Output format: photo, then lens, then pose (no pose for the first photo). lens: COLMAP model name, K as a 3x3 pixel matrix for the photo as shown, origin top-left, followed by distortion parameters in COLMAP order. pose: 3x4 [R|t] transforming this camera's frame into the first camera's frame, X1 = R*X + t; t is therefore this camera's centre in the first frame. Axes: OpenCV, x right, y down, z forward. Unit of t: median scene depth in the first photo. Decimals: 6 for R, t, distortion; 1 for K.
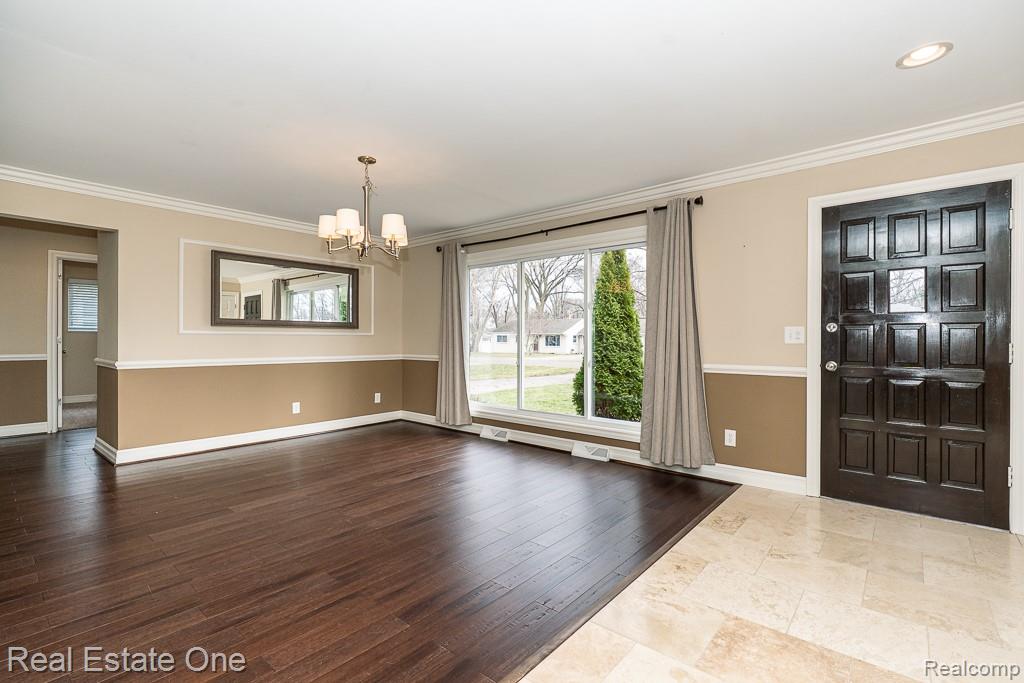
lens RADIAL K [[467.9, 0, 519.9], [0, 467.9, 340.7], [0, 0, 1]] dist [-0.008027, 0.002112]
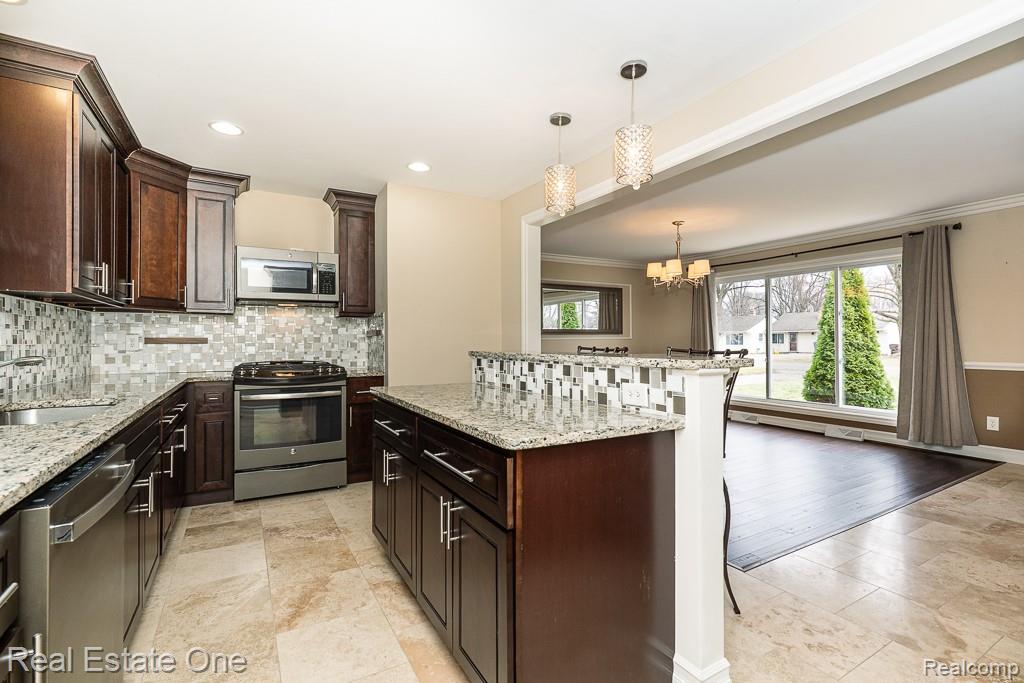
lens RADIAL K [[467.9, 0, 515.9], [0, 467.9, 341.9], [0, 0, 1]] dist [-0.008027, 0.002112]
pose [[0.938599, -0.008142, -0.344913, -0.268380], [0.009425, 0.999953, 0.002045, -0.013956], [0.344880, -0.005170, 0.938632, -0.510236]]
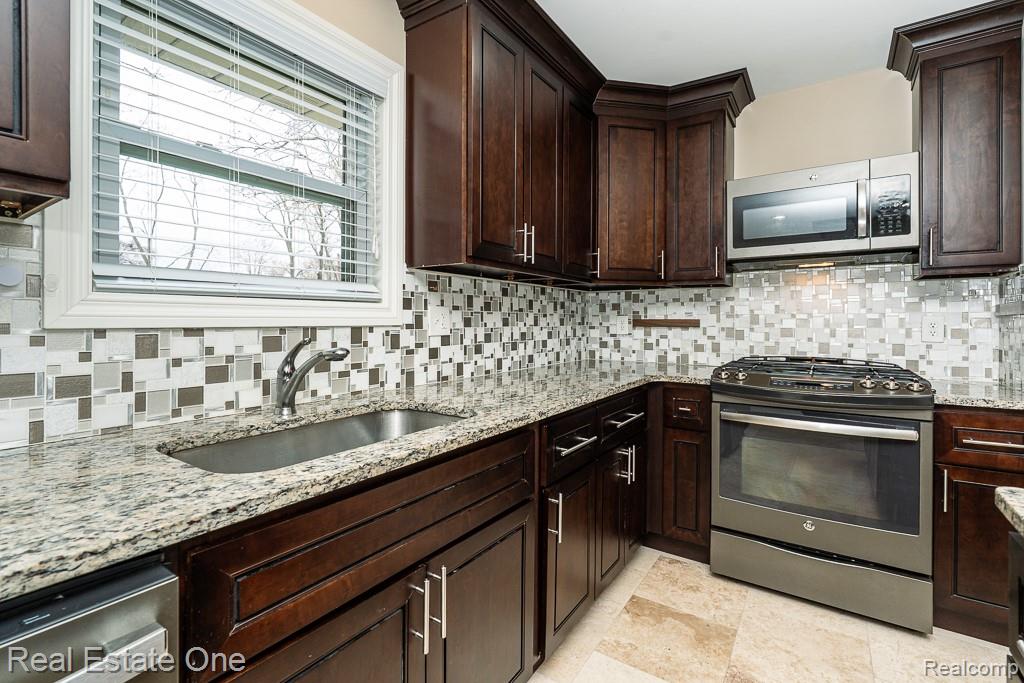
lens RADIAL K [[467.9, 0, 505.8], [0, 467.9, 321.8], [0, 0, 1]] dist [-0.008027, 0.002112]
pose [[0.092847, -0.005812, -0.995663, -0.521701], [-0.000227, 0.999983, -0.005859, -0.019098], [0.995680, 0.000770, 0.092844, -0.178182]]
